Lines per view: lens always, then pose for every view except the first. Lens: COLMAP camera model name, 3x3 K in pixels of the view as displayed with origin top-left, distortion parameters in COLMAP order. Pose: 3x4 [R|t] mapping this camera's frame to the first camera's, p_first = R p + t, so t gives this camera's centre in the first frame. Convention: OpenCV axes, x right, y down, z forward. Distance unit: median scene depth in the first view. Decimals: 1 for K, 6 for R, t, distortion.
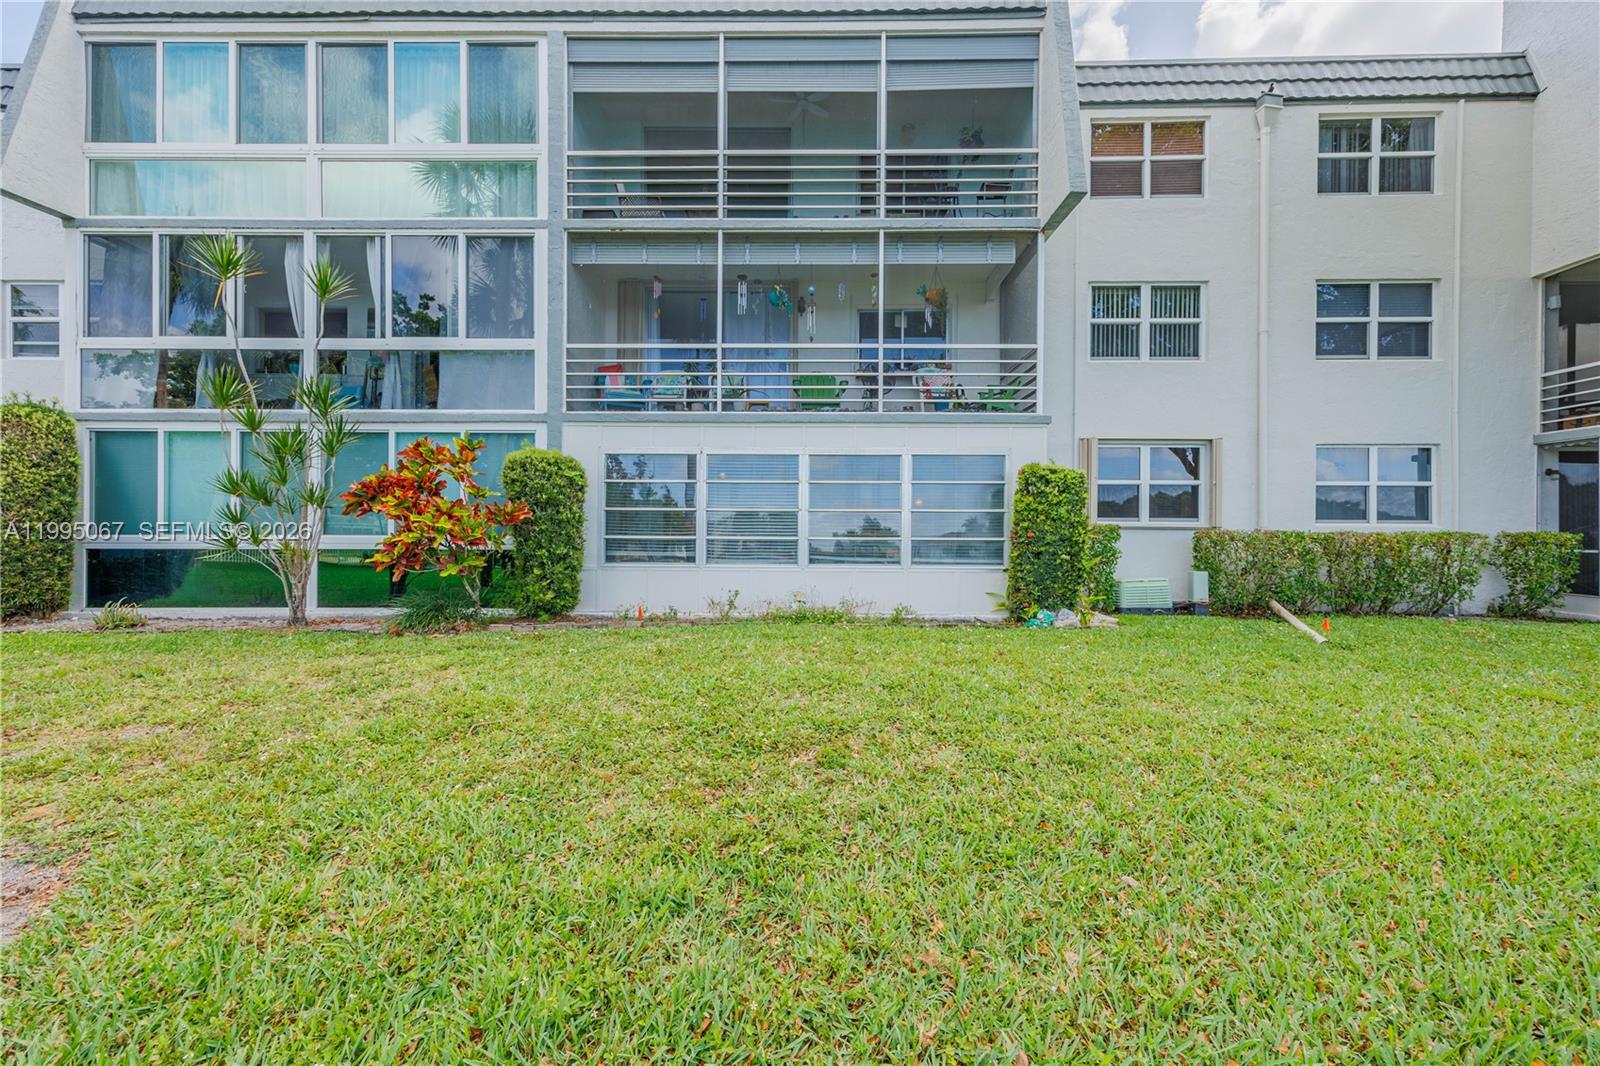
lens RADIAL K [[678.1, 0, 800.0], [0, 678.1, 533.0], [0, 0, 1]] dist [0.015259, 0.000179]
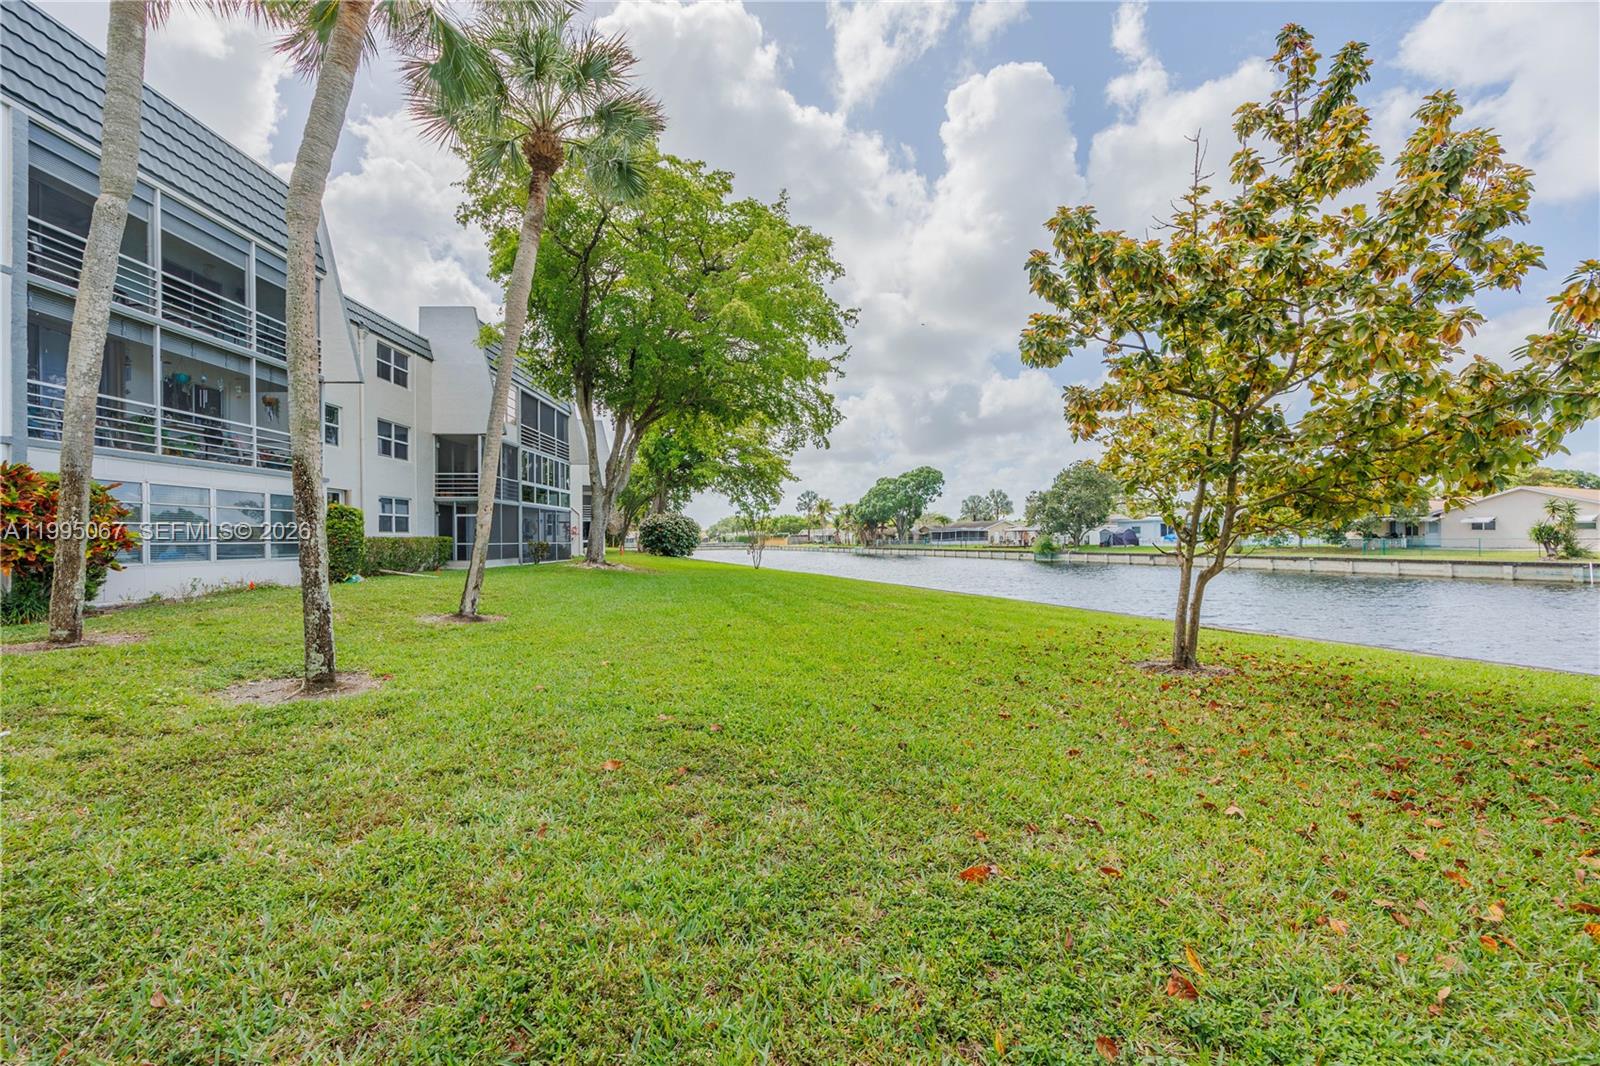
lens RADIAL K [[648.6, 0, 801.0], [0, 648.6, 537.5], [0, 0, 1]] dist [-0.002000, 0.000156]
pose [[-0.023586, -0.004545, 0.999711, -1.273382], [-0.001001, 0.999989, 0.004522, -0.011019], [-0.999721, -0.000894, -0.023590, -0.257075]]
